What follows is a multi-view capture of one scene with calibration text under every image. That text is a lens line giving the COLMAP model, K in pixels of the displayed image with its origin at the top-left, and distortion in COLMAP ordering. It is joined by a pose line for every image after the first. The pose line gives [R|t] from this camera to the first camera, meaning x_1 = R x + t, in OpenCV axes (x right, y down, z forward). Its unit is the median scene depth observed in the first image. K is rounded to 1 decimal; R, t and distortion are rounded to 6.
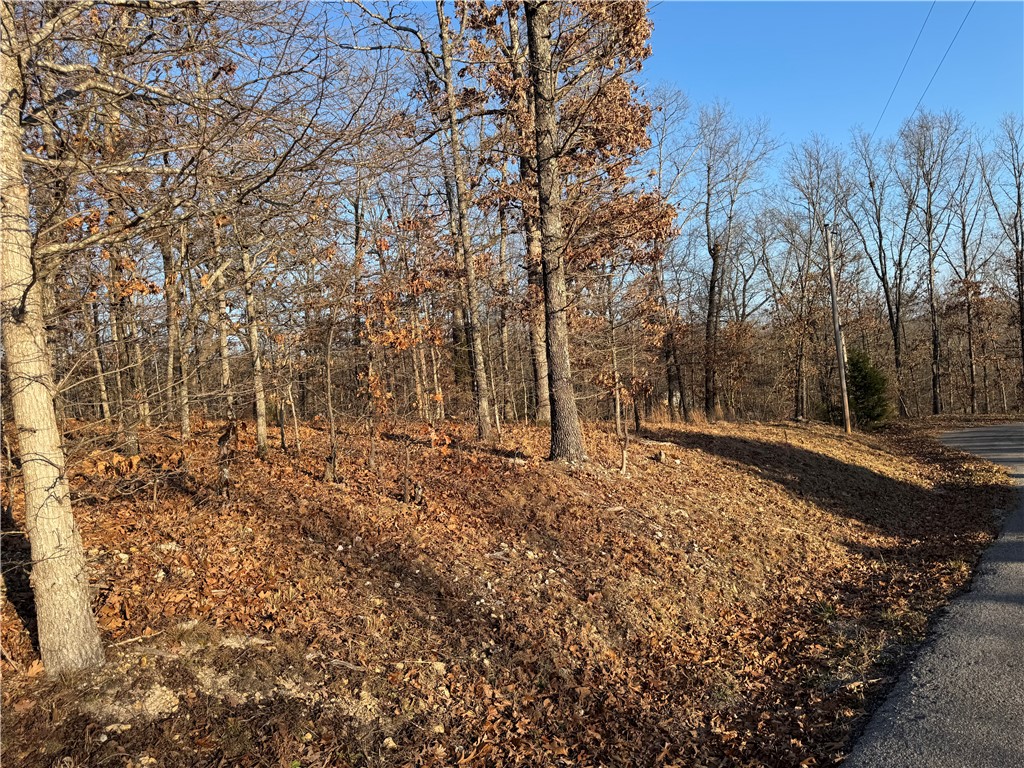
lens RADIAL K [[704.2, 0, 505.6], [0, 704.2, 380.2], [0, 0, 1]] dist [0.004723, -0.006142]
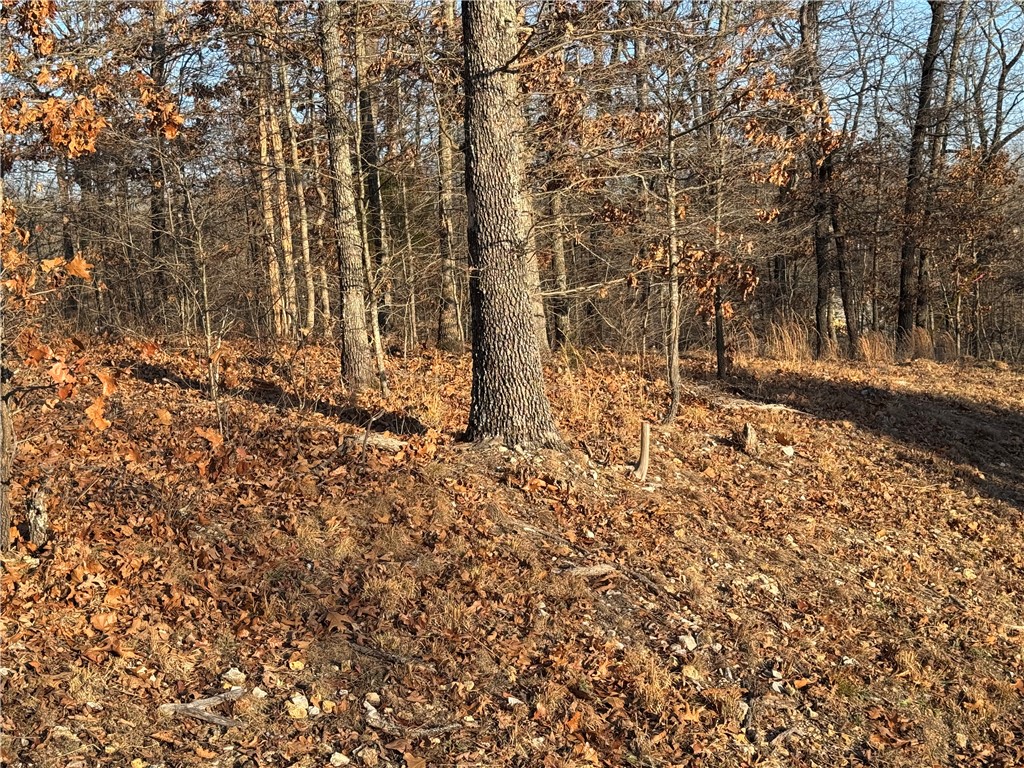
lens RADIAL K [[1460.3, 0, 514.7], [0, 1460.3, 388.0], [0, 0, 1]] dist [0.037201, 0.000000]
pose [[0.999446, 0.029078, 0.016194, 0.077799], [-0.030354, 0.995905, 0.085154, 0.009712], [-0.013651, -0.085599, 0.996236, 0.154771]]
